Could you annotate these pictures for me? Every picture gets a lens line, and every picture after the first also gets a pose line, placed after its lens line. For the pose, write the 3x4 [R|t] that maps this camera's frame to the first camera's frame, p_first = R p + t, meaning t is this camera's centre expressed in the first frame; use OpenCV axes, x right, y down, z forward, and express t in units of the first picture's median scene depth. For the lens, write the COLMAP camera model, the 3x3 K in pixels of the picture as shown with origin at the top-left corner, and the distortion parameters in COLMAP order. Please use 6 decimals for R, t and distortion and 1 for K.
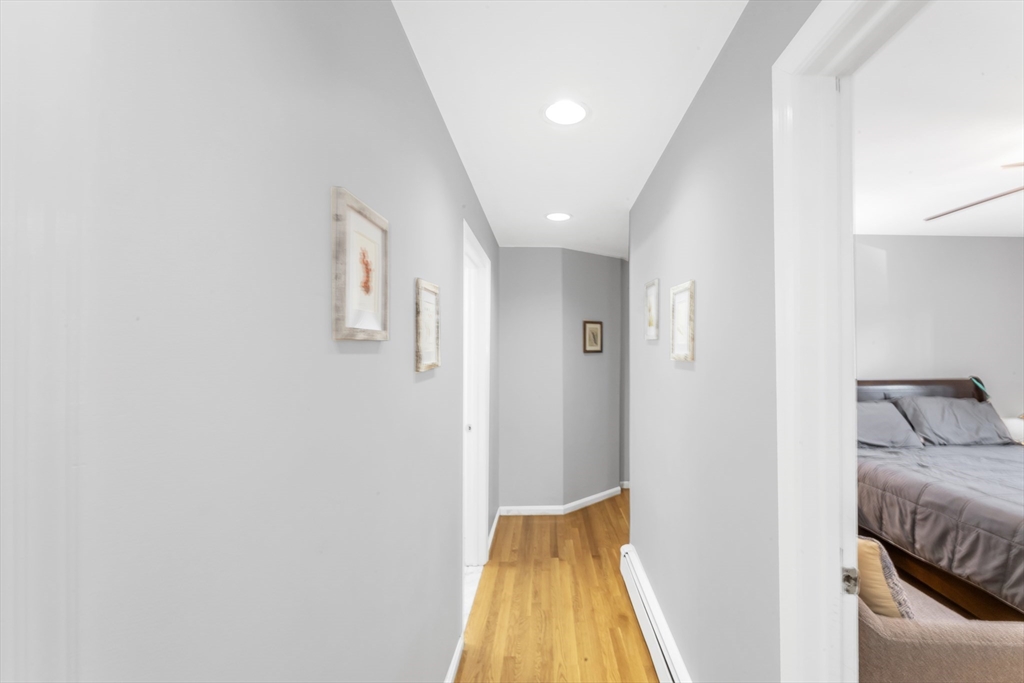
lens RADIAL K [[434.1, 0, 534.4], [0, 434.1, 334.2], [0, 0, 1]] dist [-0.000934, -0.000426]
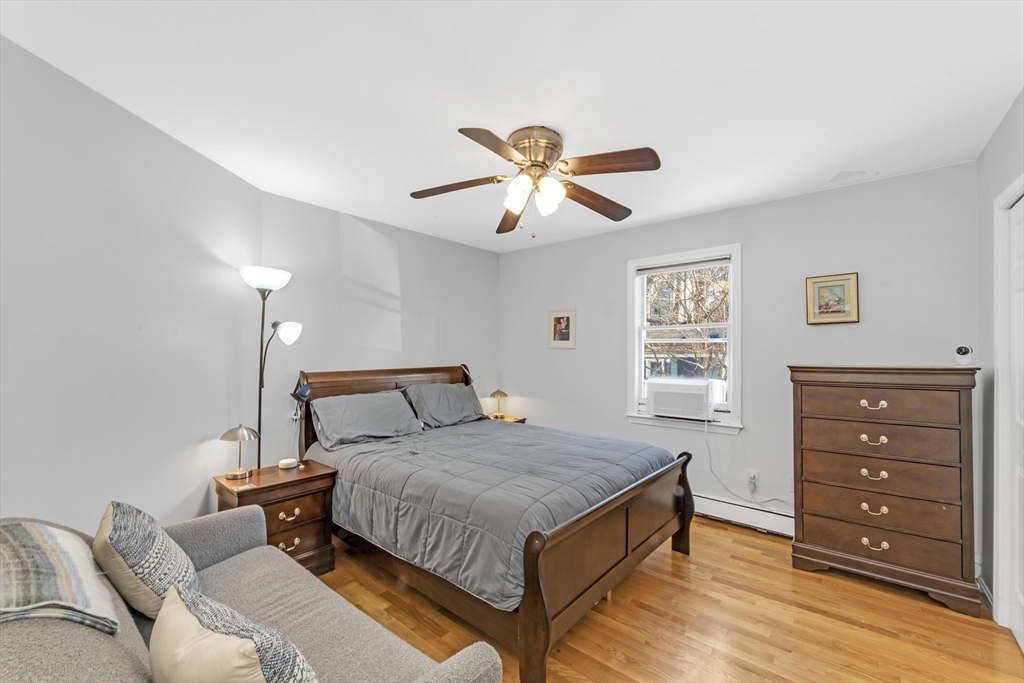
lens RADIAL K [[414.0, 0, 504.0], [0, 414.0, 352.1], [0, 0, 1]] dist [-0.001070, -0.000966]
pose [[0.661291, 0.002836, 0.750124, 0.362408], [-0.024422, 0.999544, 0.017750, 0.061198], [-0.749732, -0.030057, 0.661059, 0.263232]]
